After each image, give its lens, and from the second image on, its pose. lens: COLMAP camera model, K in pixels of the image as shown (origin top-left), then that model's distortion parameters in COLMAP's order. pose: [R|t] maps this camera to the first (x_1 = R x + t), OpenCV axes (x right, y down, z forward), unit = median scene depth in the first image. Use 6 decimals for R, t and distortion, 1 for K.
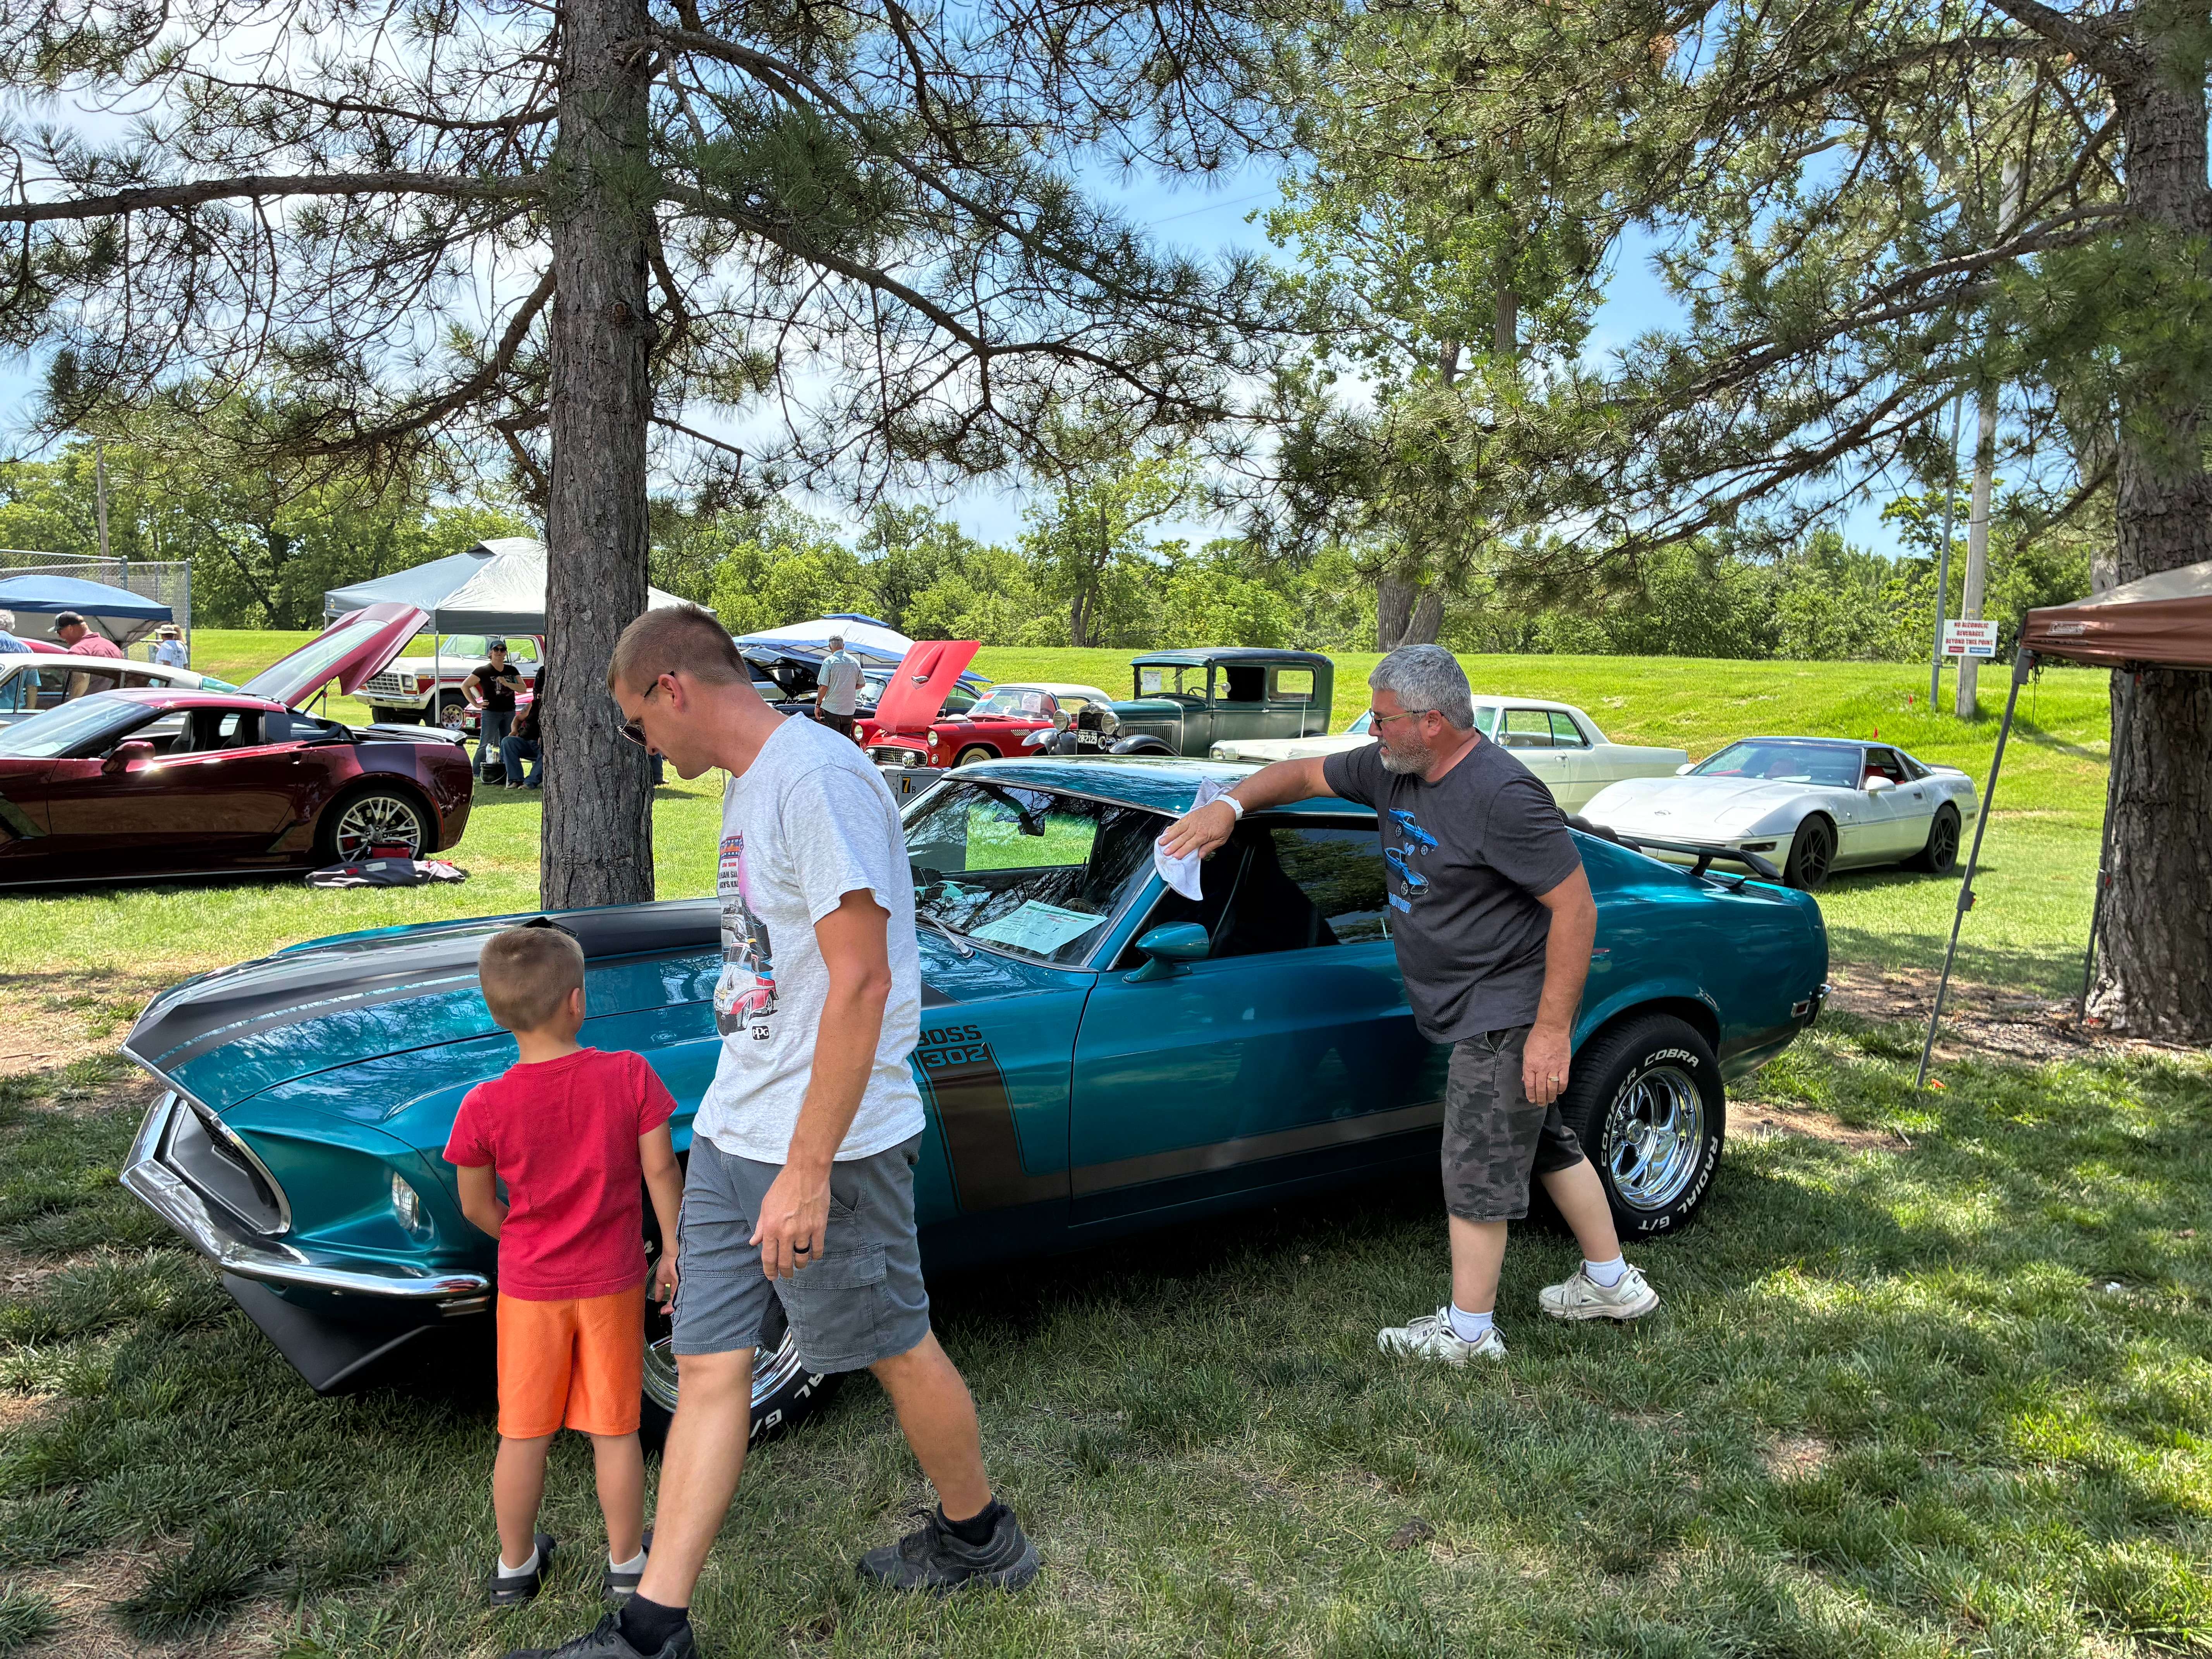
lens RADIAL K [[1619.2, 0, 1106.0], [0, 1619.2, 829.5], [0, 0, 1]] dist [-0.000673, -0.036015]
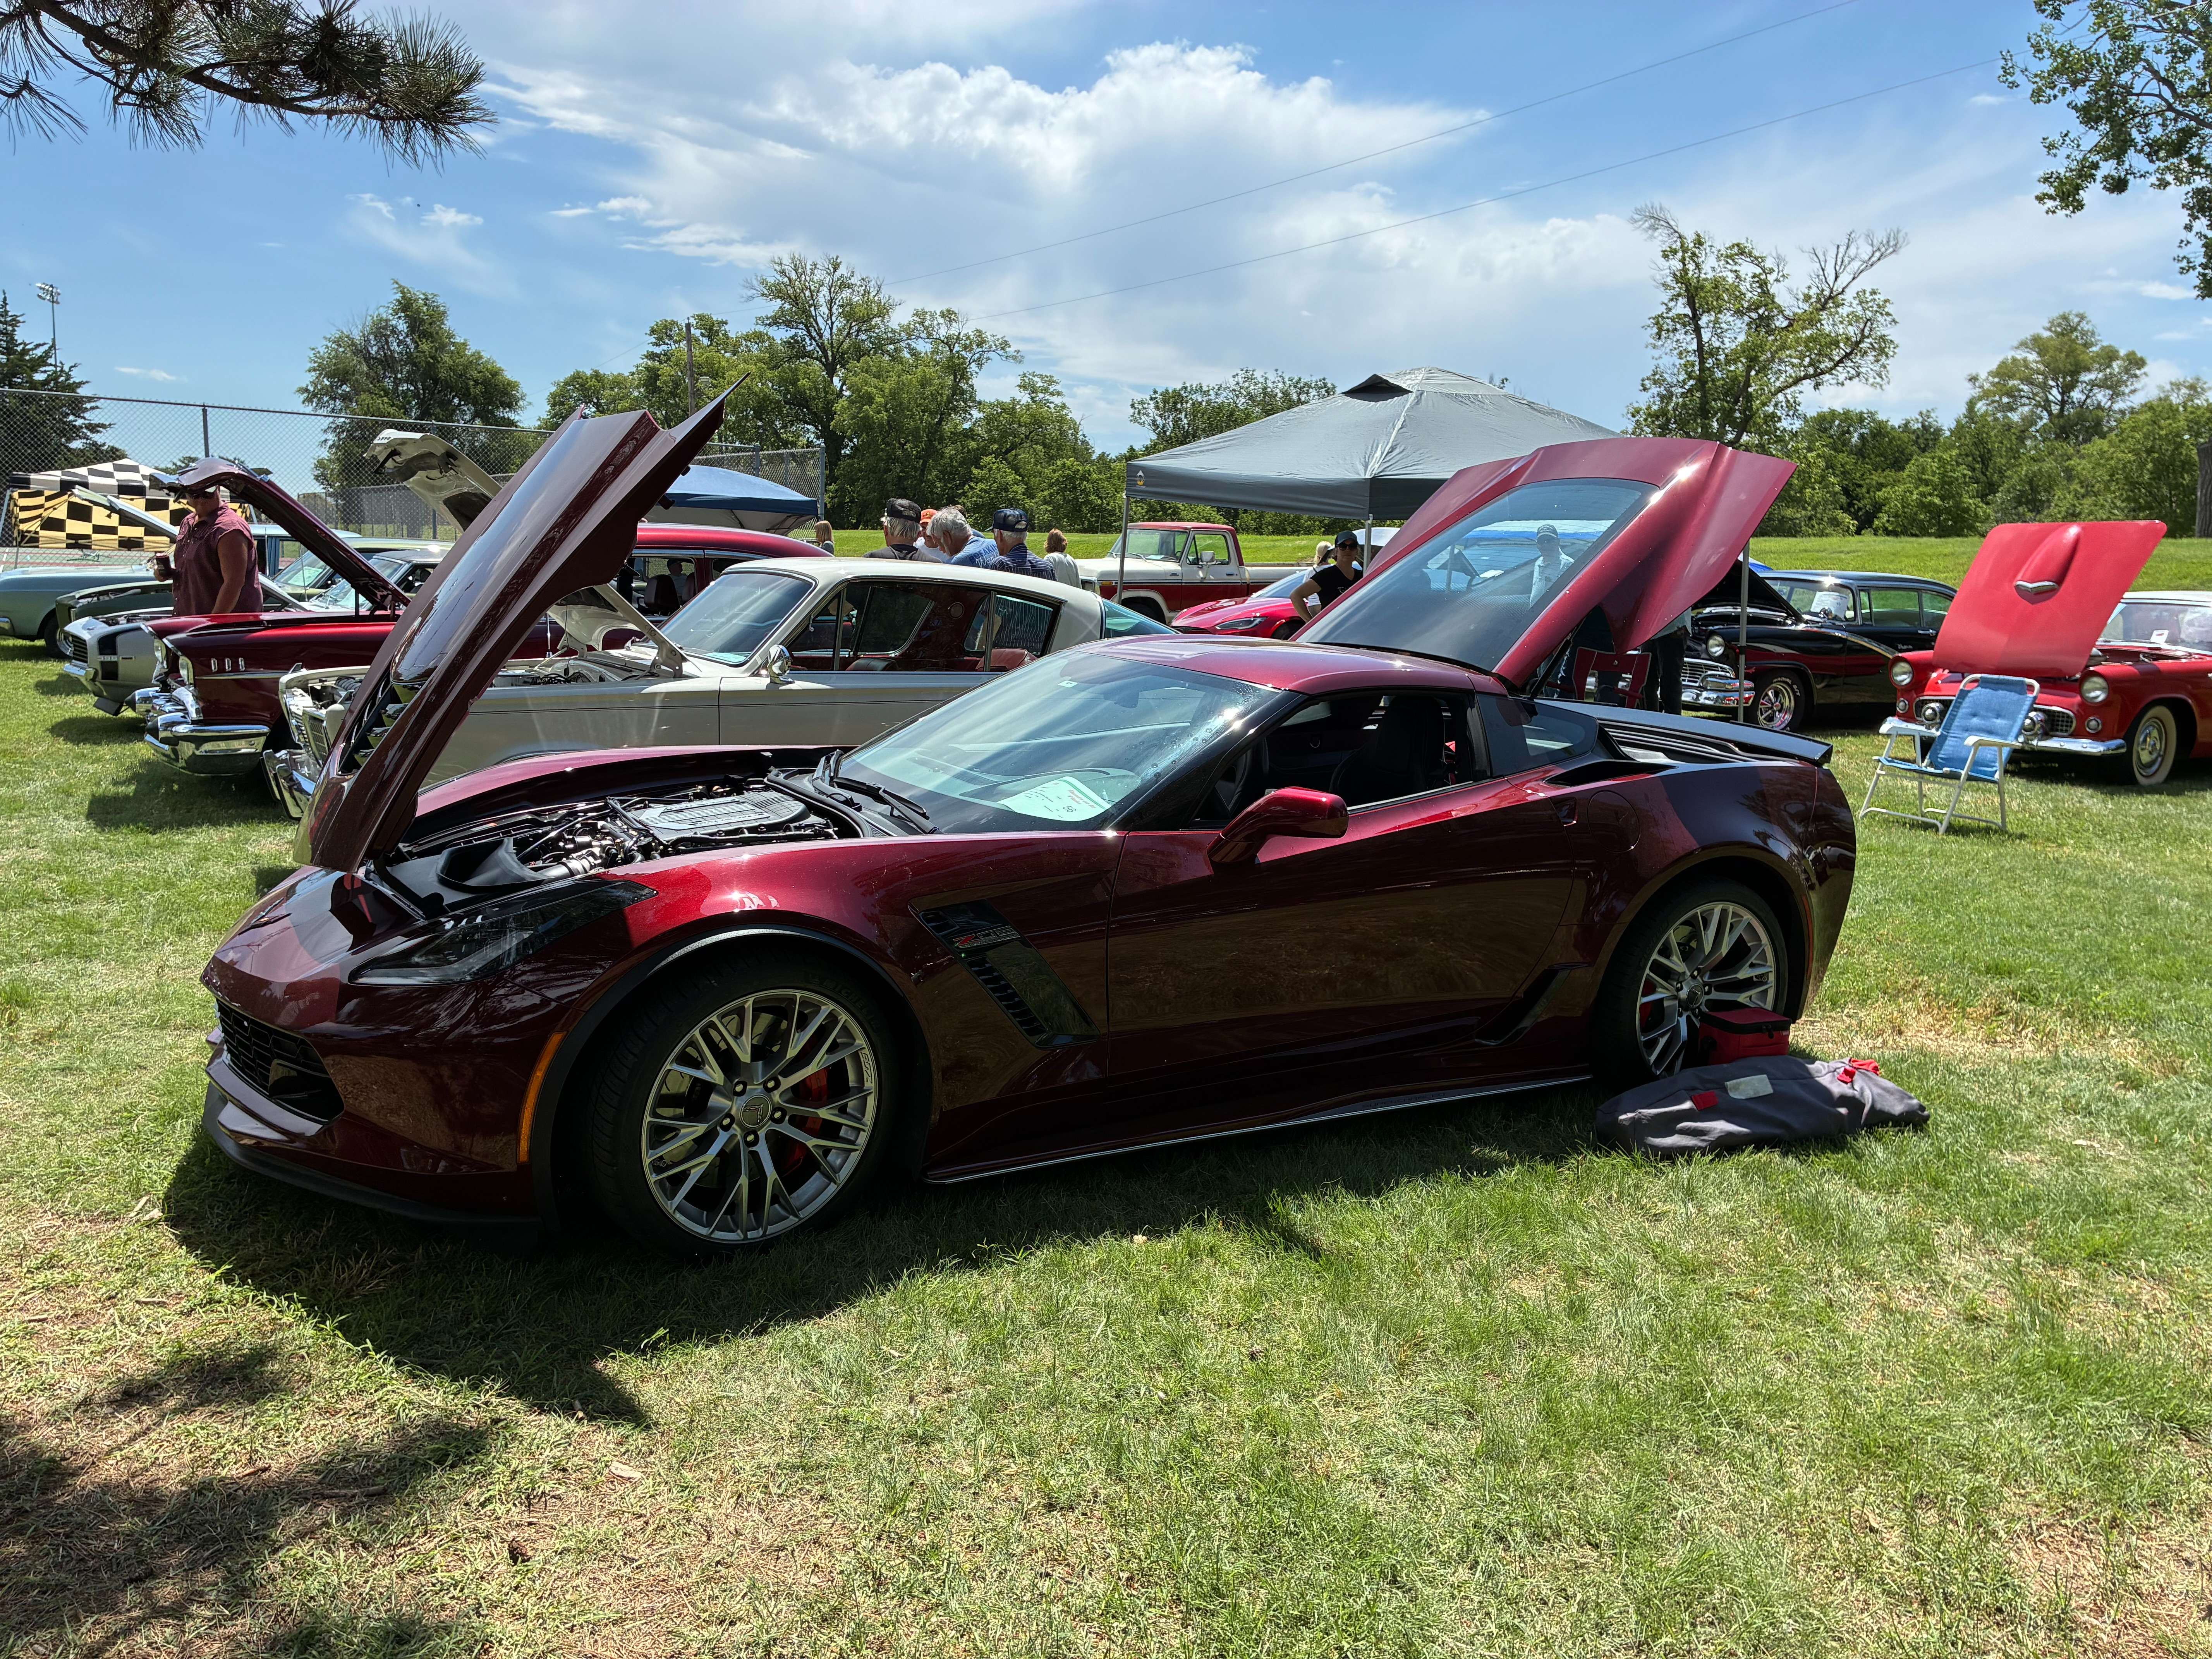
lens RADIAL K [[1619.2, 0, 1106.0], [0, 1619.2, 829.5], [0, 0, 1]] dist [-0.000673, -0.036015]
pose [[0.958118, 0.039711, -0.283606, -0.095106], [-0.021523, 0.997523, 0.066963, -0.012384], [0.285563, -0.058055, 0.956600, 0.110624]]
